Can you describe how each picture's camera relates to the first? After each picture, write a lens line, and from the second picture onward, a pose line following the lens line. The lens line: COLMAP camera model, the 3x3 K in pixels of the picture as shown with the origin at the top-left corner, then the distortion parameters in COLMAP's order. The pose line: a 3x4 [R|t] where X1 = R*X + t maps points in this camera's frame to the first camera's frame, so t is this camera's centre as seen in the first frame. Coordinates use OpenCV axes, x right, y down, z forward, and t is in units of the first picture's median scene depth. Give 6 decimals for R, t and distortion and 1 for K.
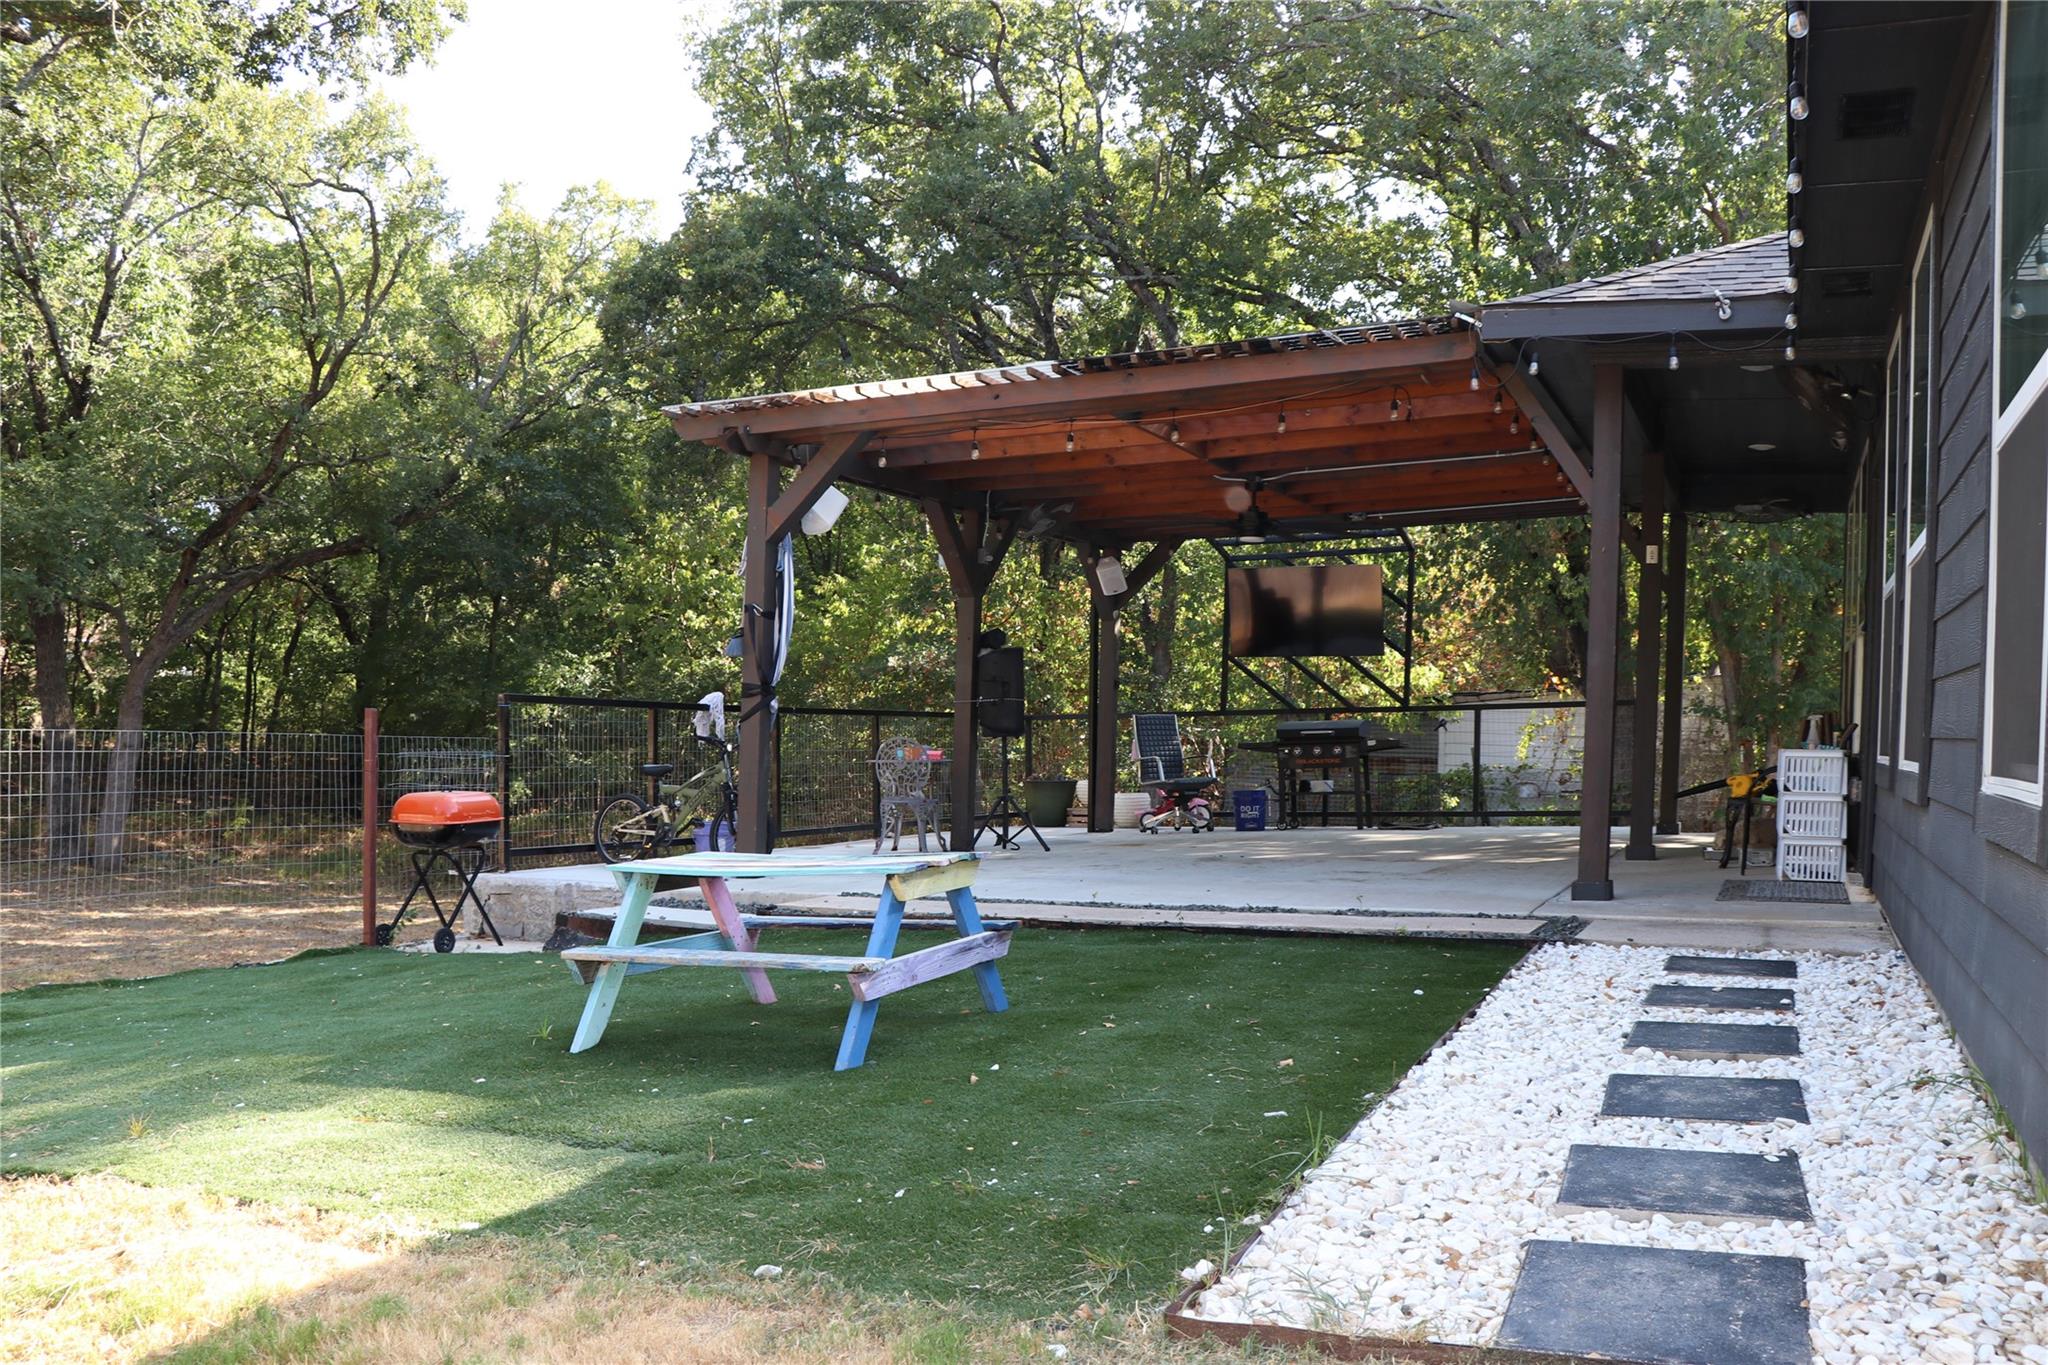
lens RADIAL K [[1688.0, 0, 1030.9], [0, 1688.0, 695.3], [0, 0, 1]] dist [-0.185879, 0.169431]
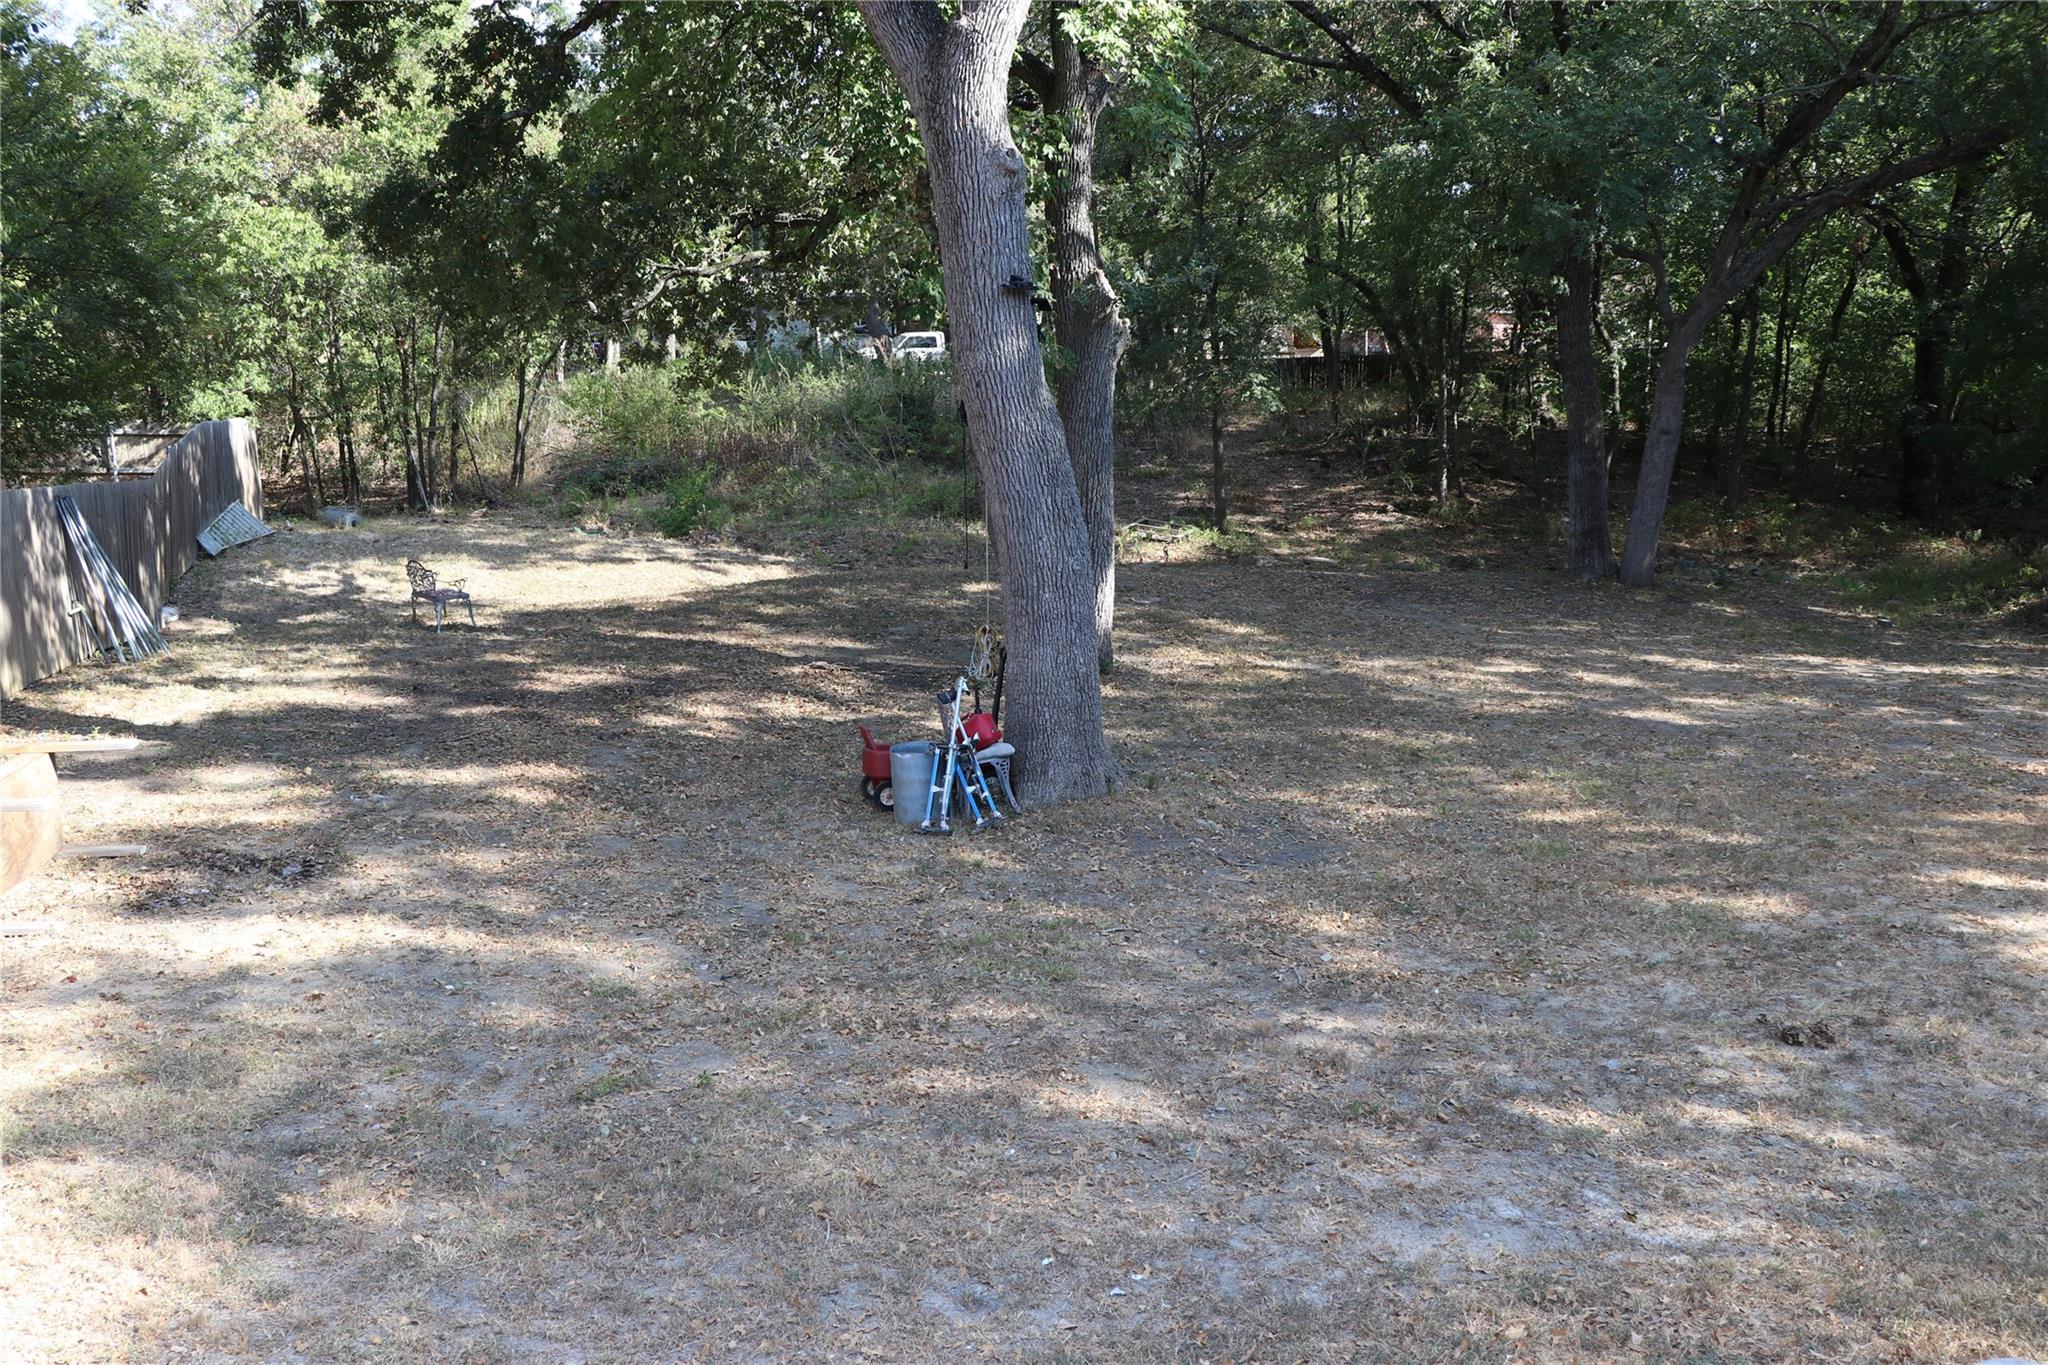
lens RADIAL K [[1624.4, 0, 1030.6], [0, 1624.4, 714.5], [0, 0, 1]] dist [-0.168768, 0.145218]
pose [[0.661491, 0.123835, -0.739658, -0.524438], [0.039400, 0.979173, 0.199170, 0.003299], [0.748917, -0.160892, 0.642835, 0.709726]]
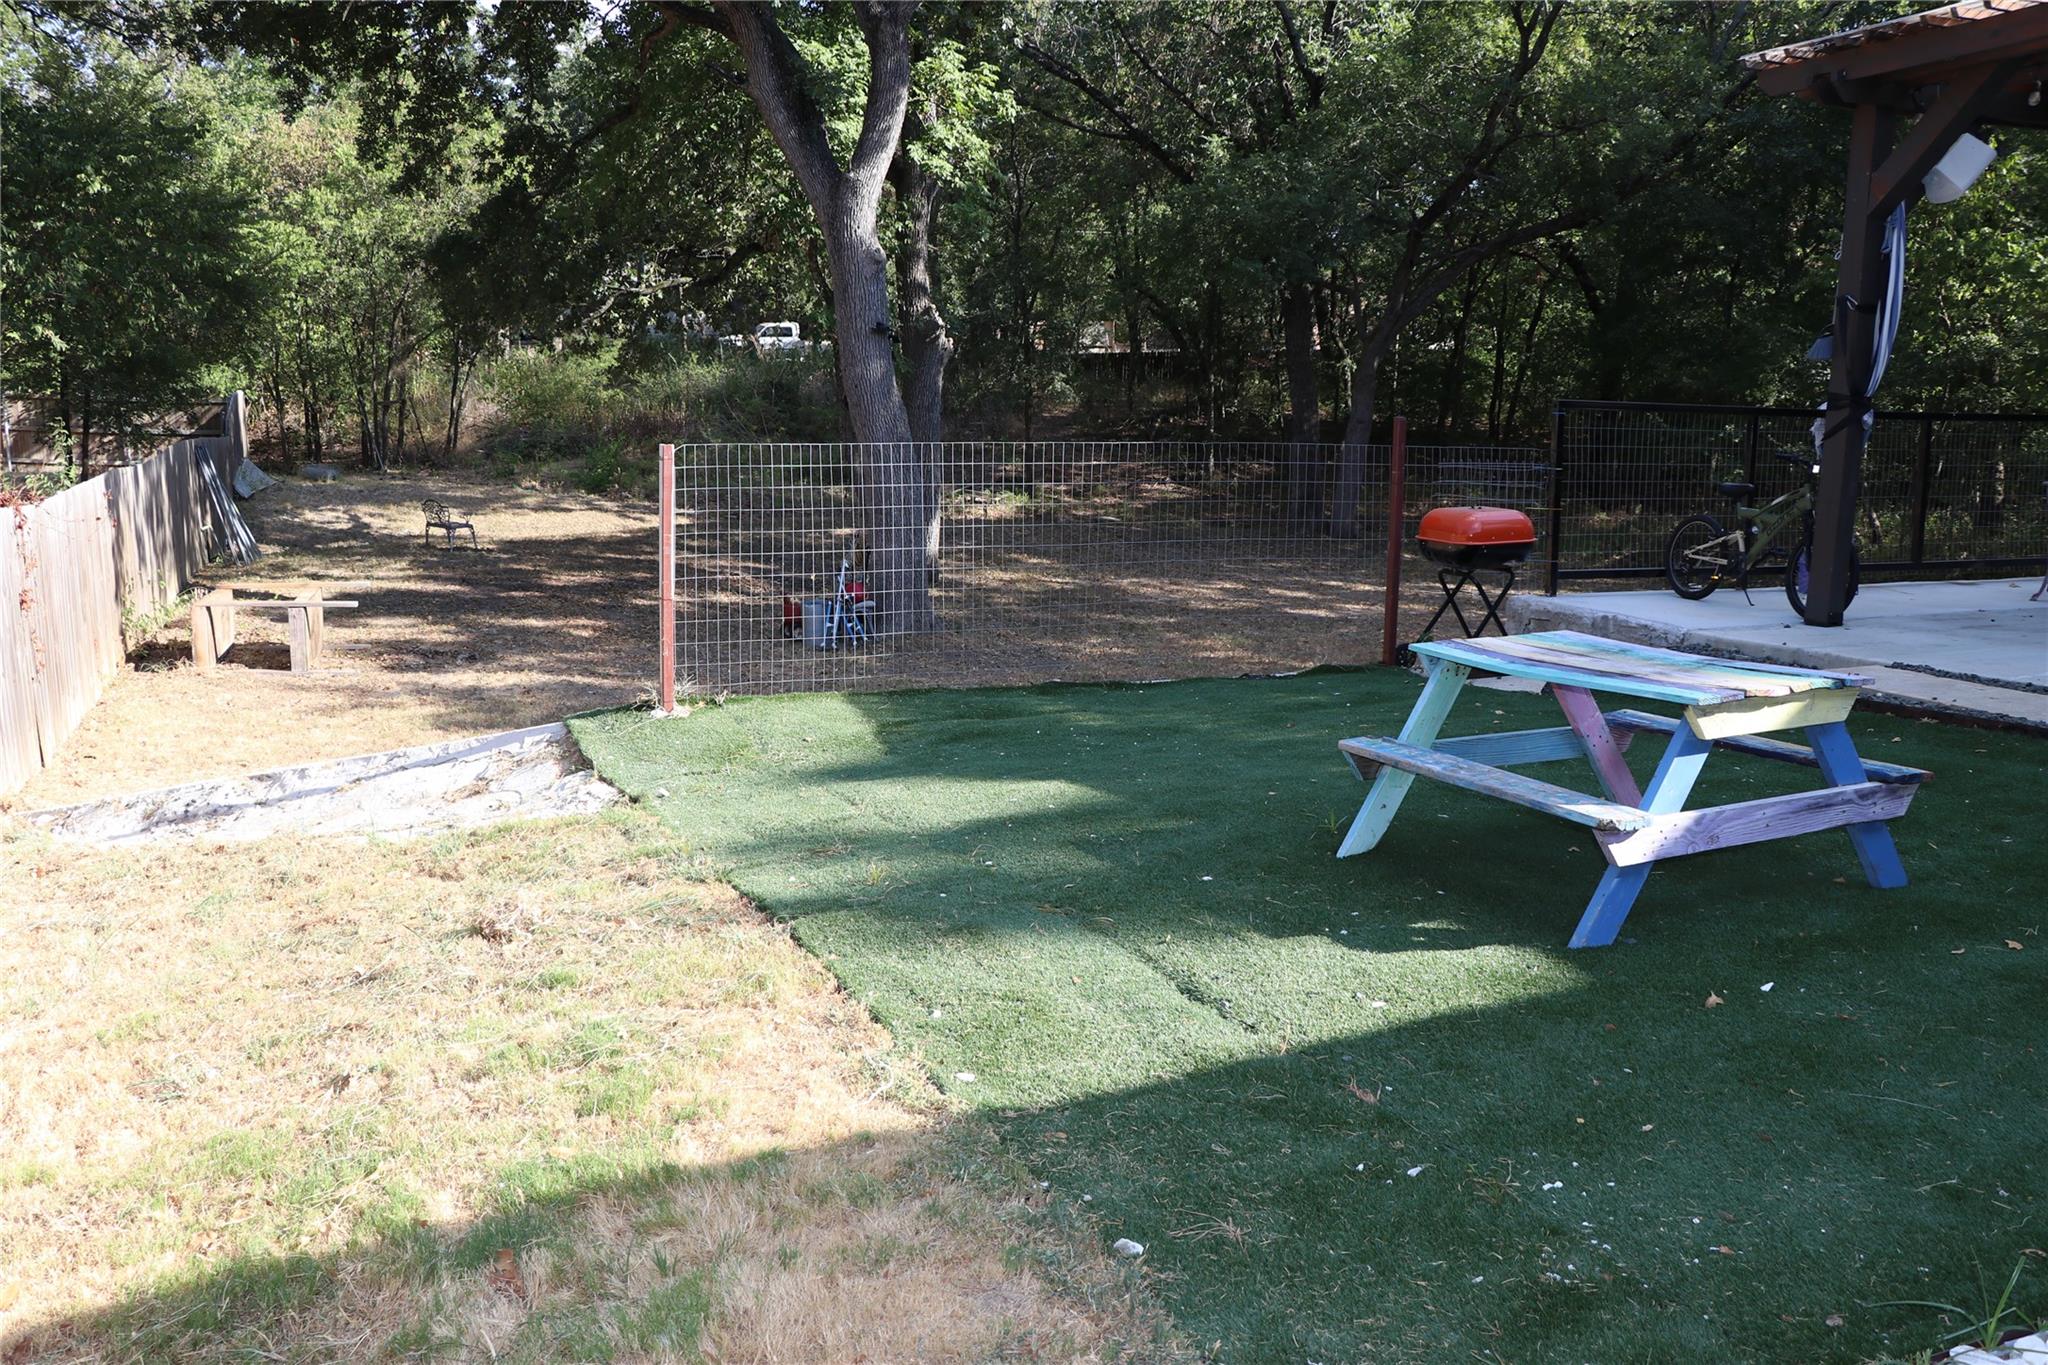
lens RADIAL K [[1688.0, 0, 1030.9], [0, 1688.0, 695.3], [0, 0, 1]] dist [-0.185879, 0.169431]
pose [[0.728788, 0.121878, -0.673805, 0.098839], [0.015437, 0.980857, 0.194115, -0.022110], [0.684565, -0.151870, 0.712956, 0.135343]]
